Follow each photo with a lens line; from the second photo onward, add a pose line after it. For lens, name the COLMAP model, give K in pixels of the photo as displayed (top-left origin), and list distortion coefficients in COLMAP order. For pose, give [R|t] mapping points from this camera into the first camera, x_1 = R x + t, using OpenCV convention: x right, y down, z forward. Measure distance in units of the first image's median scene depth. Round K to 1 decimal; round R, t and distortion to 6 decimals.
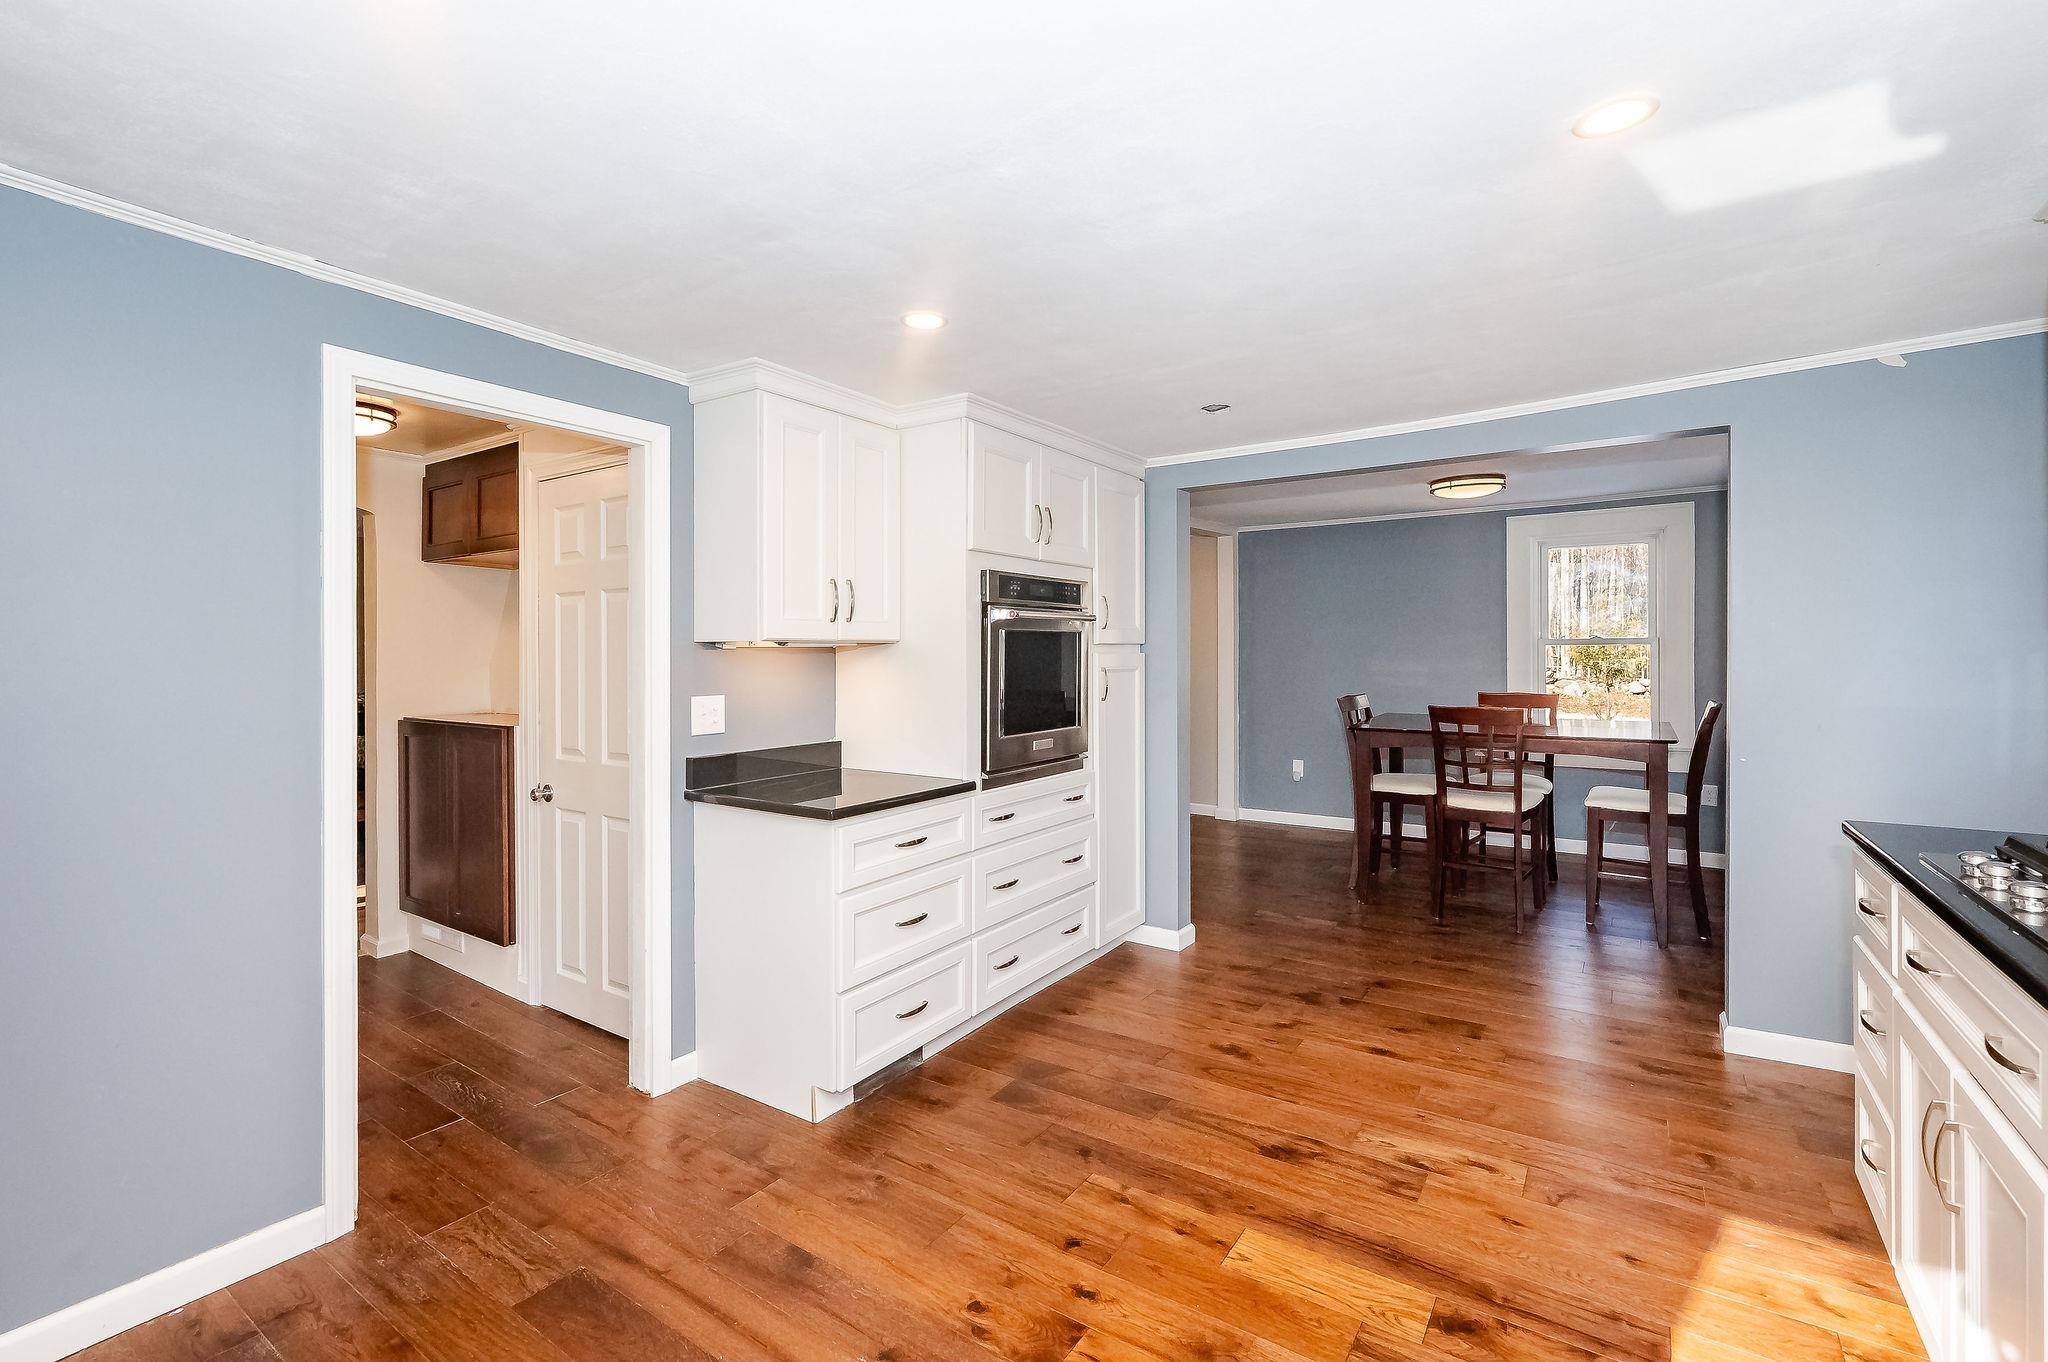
lens RADIAL K [[905.6, 0, 1017.7], [0, 905.6, 652.8], [0, 0, 1]] dist [-0.000870, -0.000065]
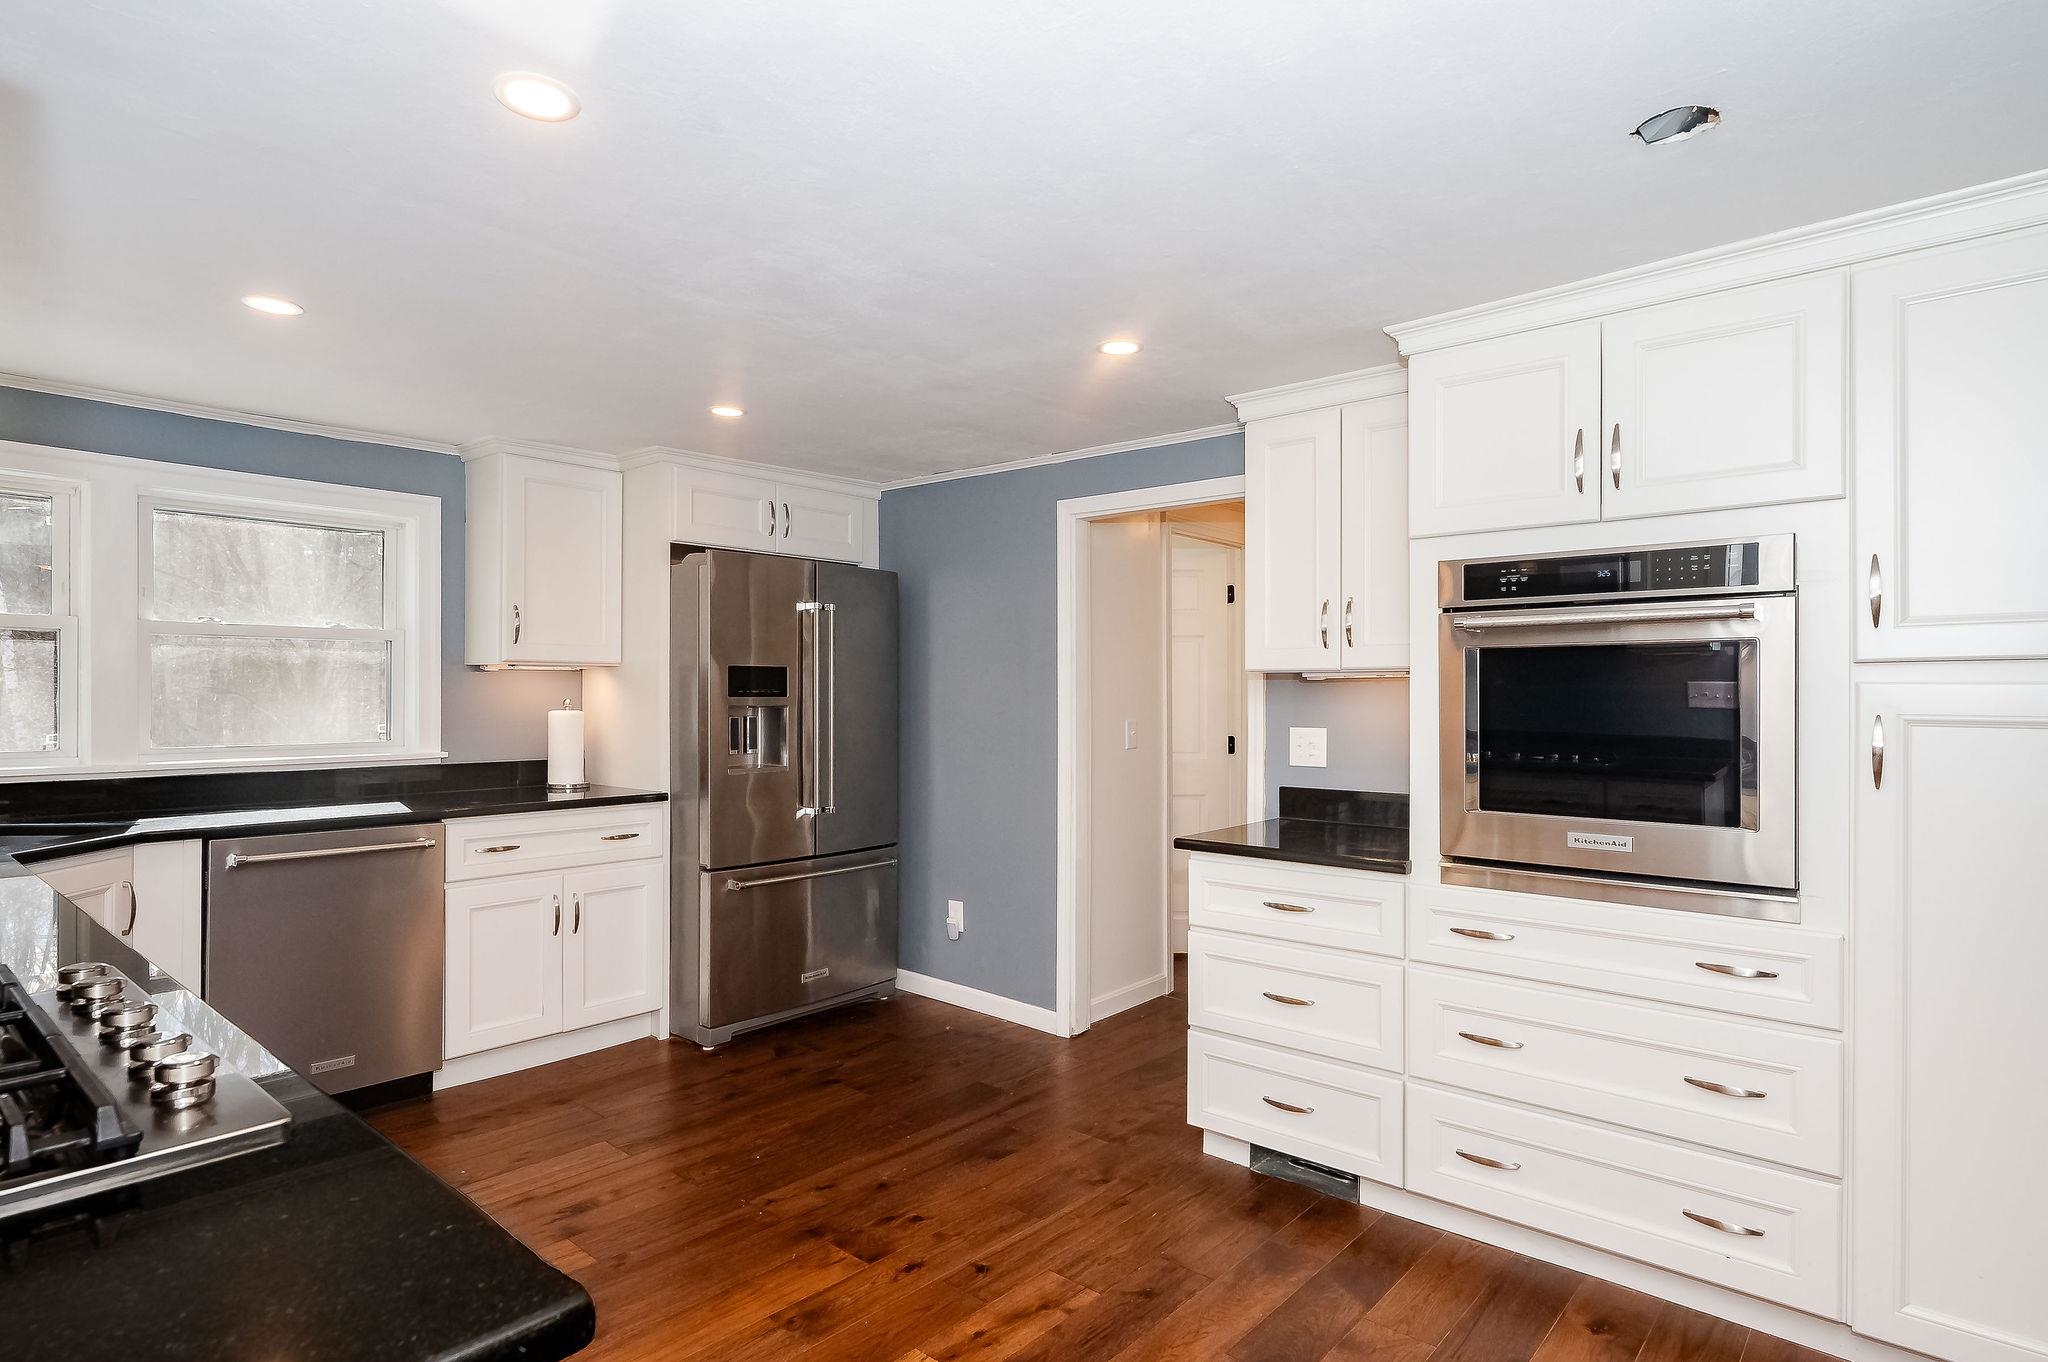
lens RADIAL K [[1084.1, 0, 1019.2], [0, 1084.1, 692.8], [0, 0, 1]] dist [0.001012, 0.000093]
pose [[-0.128057, -0.000674, -0.991767, 0.784706], [-0.007295, 0.999973, 0.000262, 0.009768], [0.991740, 0.007268, -0.128059, 0.750385]]
